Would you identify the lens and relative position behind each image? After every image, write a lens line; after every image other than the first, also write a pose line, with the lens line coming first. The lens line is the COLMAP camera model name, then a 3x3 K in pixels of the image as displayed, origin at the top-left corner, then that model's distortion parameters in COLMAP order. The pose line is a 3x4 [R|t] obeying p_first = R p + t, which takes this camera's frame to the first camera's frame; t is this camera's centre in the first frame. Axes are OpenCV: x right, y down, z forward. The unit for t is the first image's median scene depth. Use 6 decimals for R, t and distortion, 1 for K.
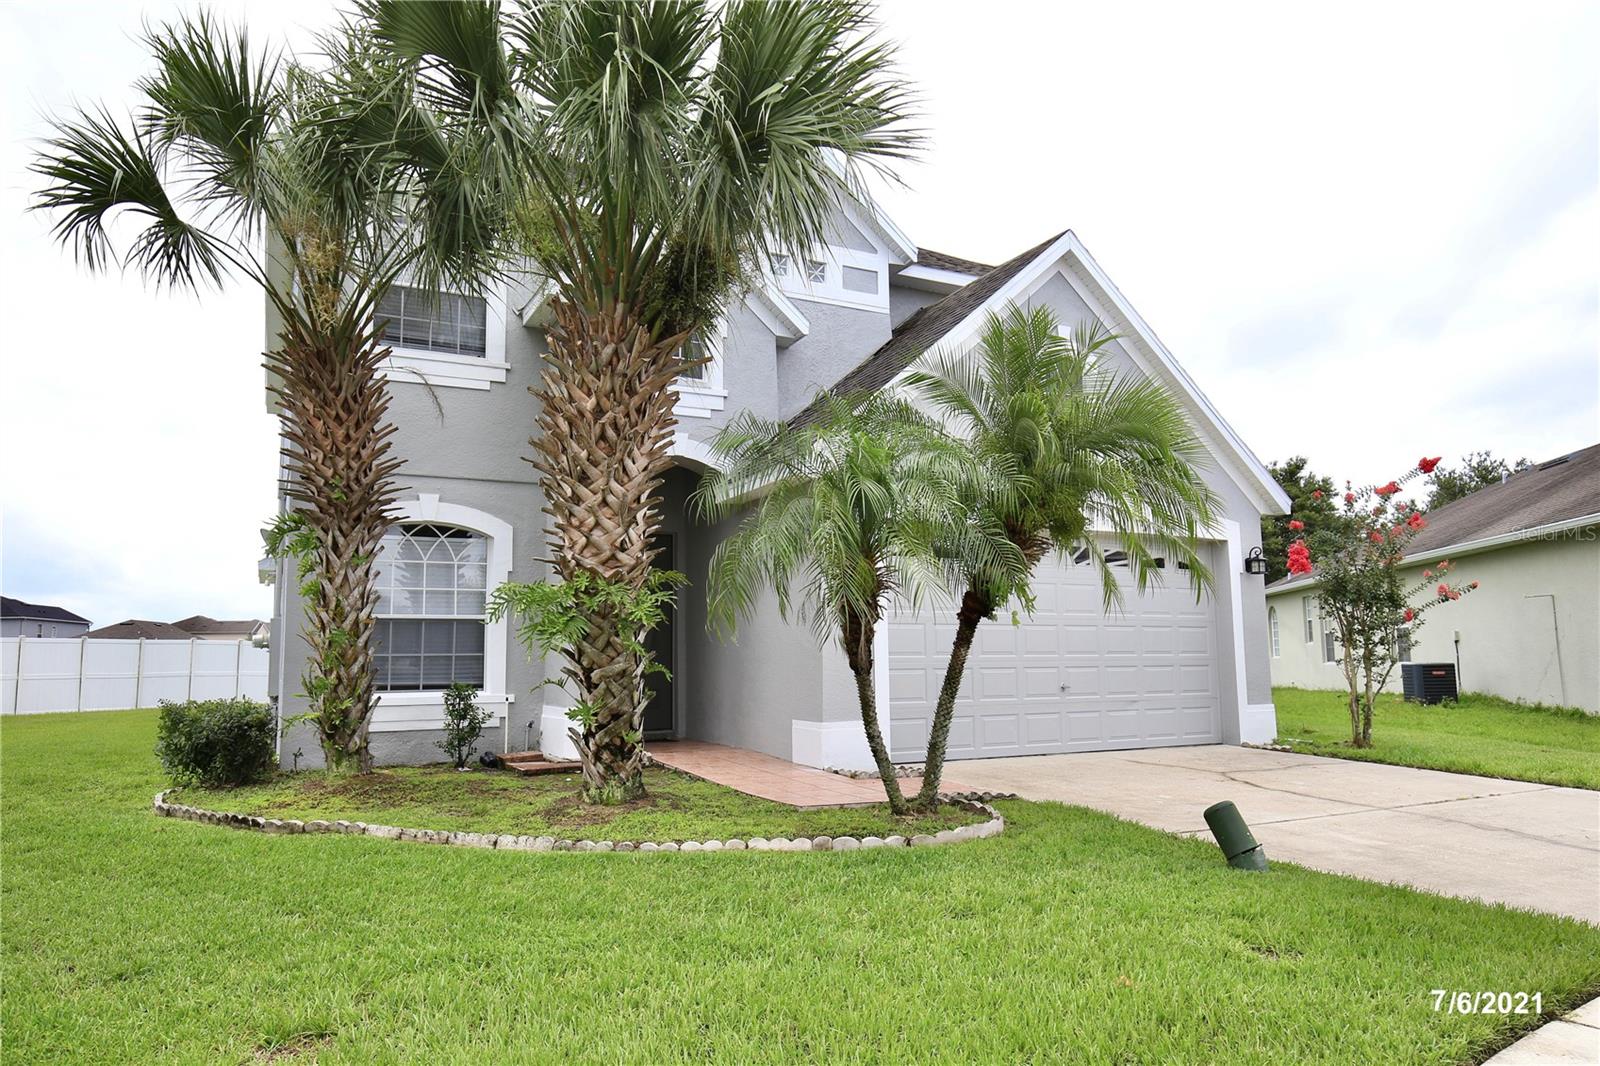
lens RADIAL K [[1056.5, 0, 799.8], [0, 1056.5, 534.9], [0, 0, 1]] dist [0.005836, 0.001773]
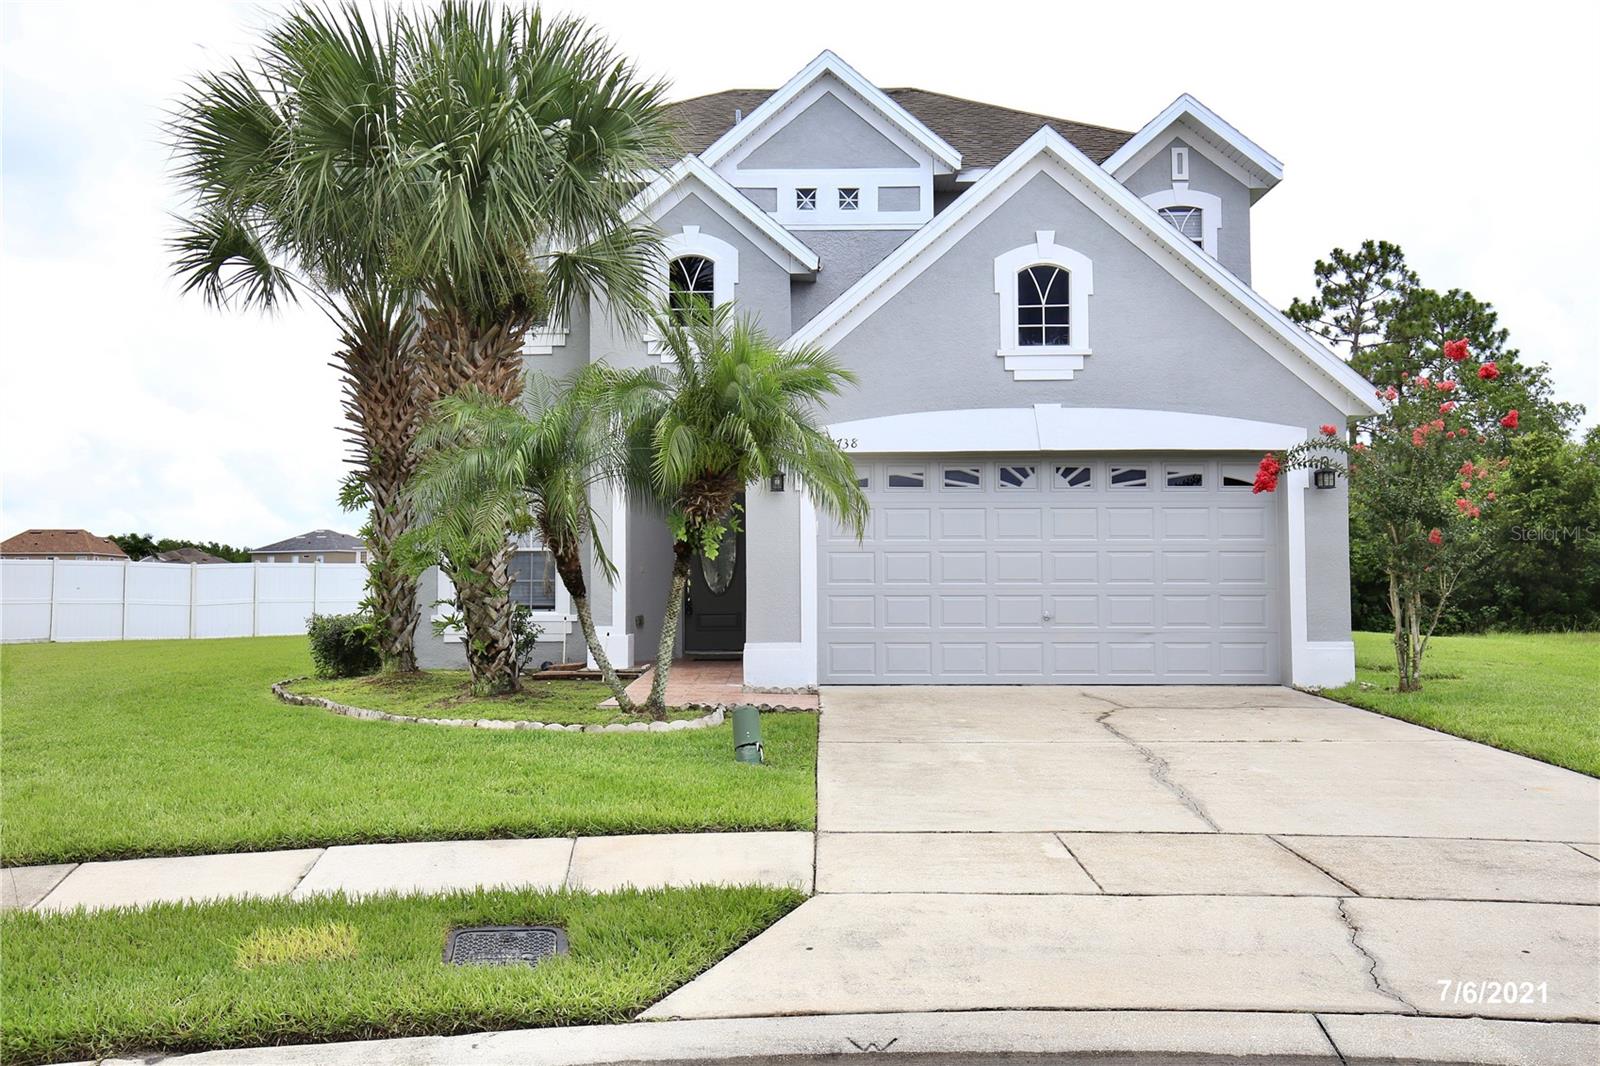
lens RADIAL K [[1287.8, 0, 799.3], [0, 1287.8, 531.4], [0, 0, 1]] dist [0.041791, 0.000698]
pose [[0.873719, -0.016404, -0.486155, 0.783891], [0.052505, 0.996772, 0.060729, -0.018673], [0.483589, -0.078586, 0.871760, -0.147918]]
